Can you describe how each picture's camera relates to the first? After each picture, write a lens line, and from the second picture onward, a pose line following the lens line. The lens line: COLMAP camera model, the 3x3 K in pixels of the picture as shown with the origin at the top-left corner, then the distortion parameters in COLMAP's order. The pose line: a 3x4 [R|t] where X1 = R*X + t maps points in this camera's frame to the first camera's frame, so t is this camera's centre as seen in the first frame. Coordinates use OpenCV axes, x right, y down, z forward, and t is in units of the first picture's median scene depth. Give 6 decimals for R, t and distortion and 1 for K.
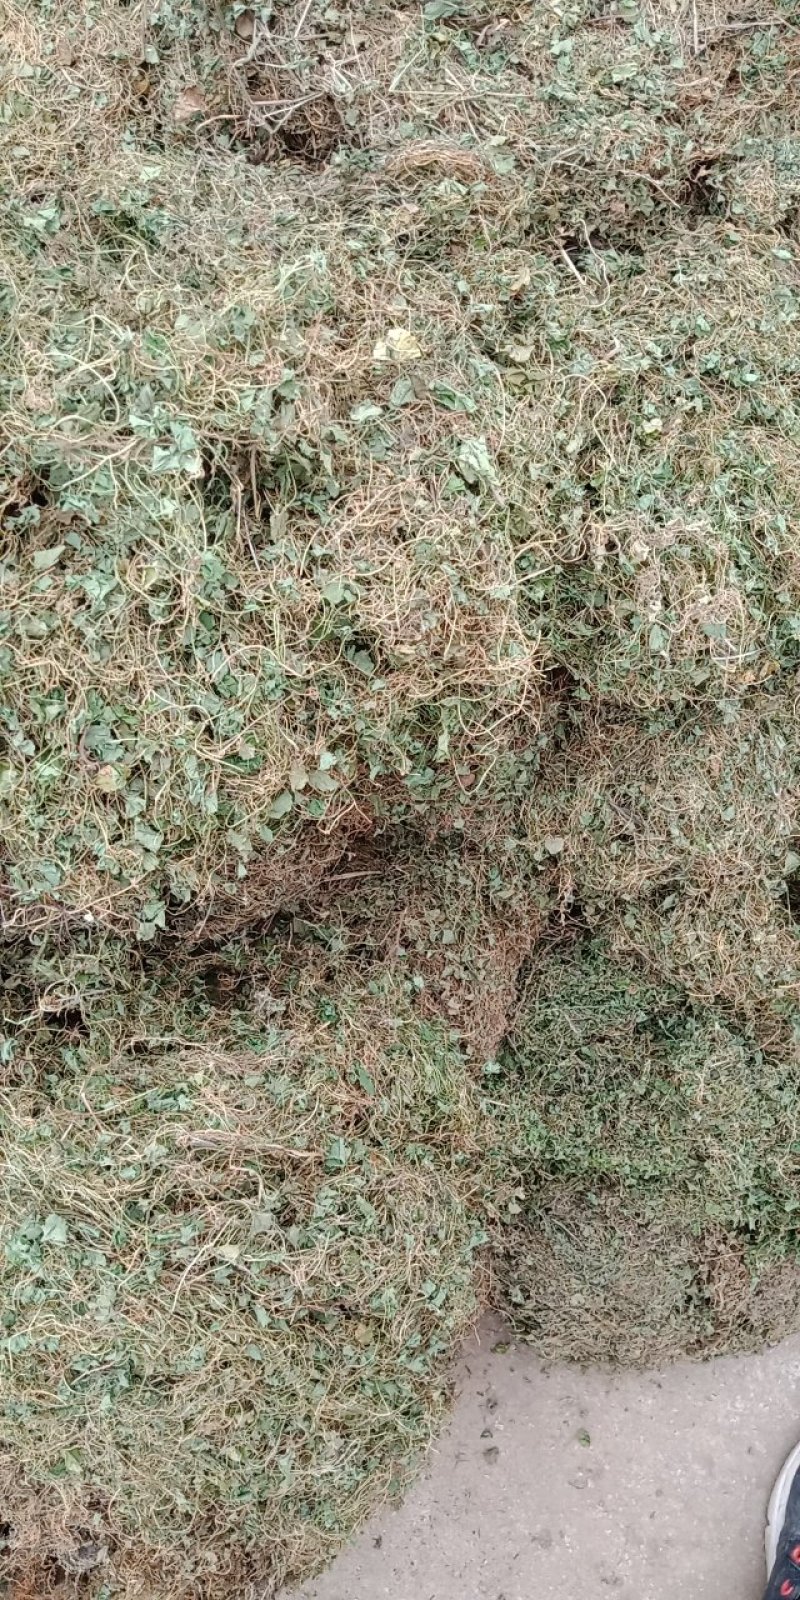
lens RADIAL K [[1125.9, 0, 379.7], [0, 1125.9, 802.5], [0, 0, 1]] dist [0.097009, -0.172069]
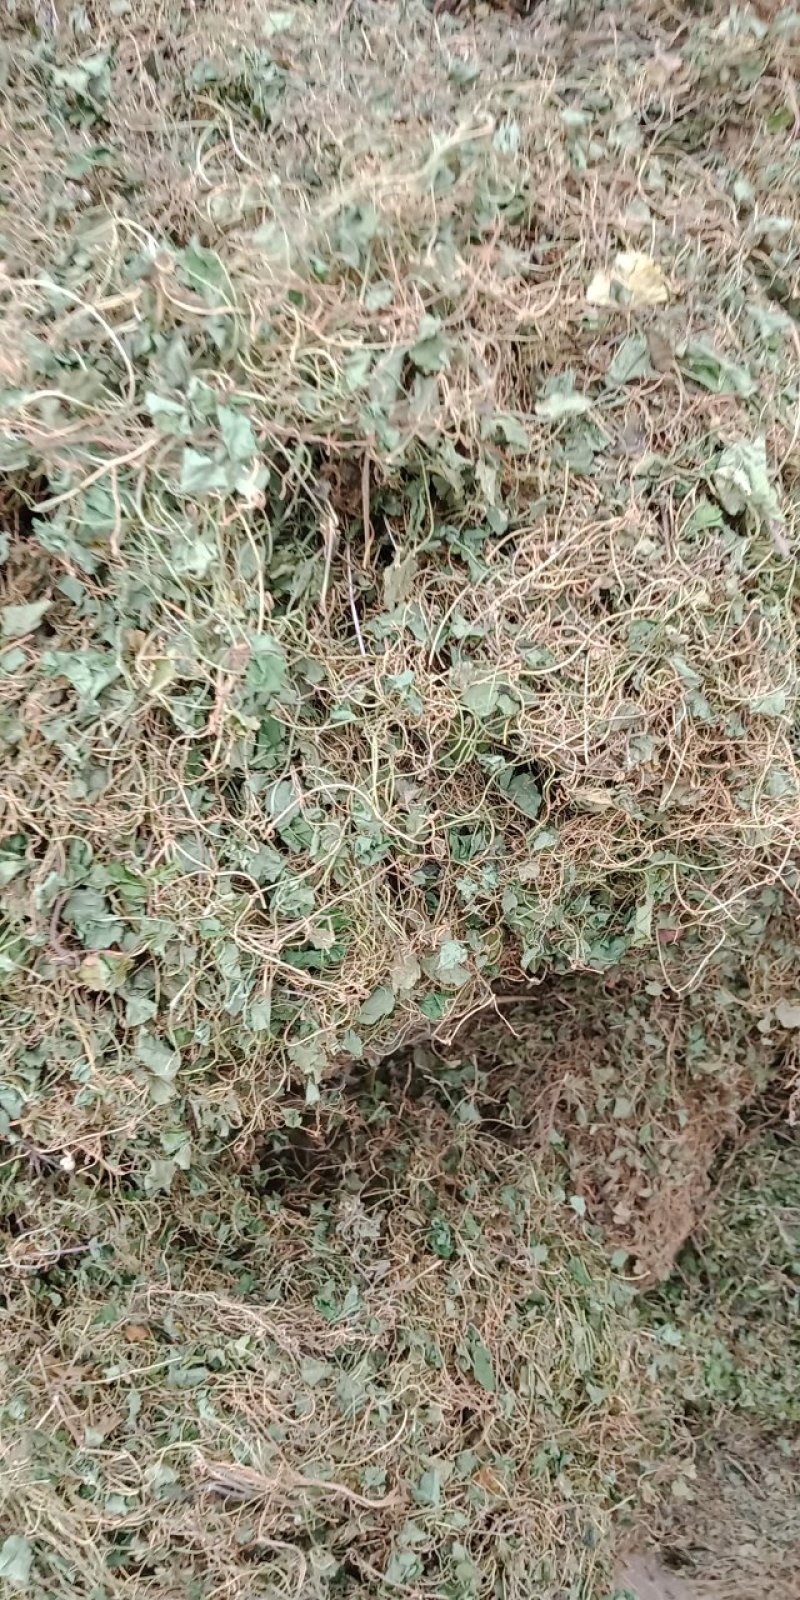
lens RADIAL K [[1125.9, 0, 379.7], [0, 1125.9, 802.5], [0, 0, 1]] dist [0.097009, -0.172069]
pose [[0.984412, 0.087340, -0.152658, 0.001999], [-0.081349, 0.995666, 0.045074, -0.152172], [0.155933, -0.031953, 0.987251, 0.398272]]
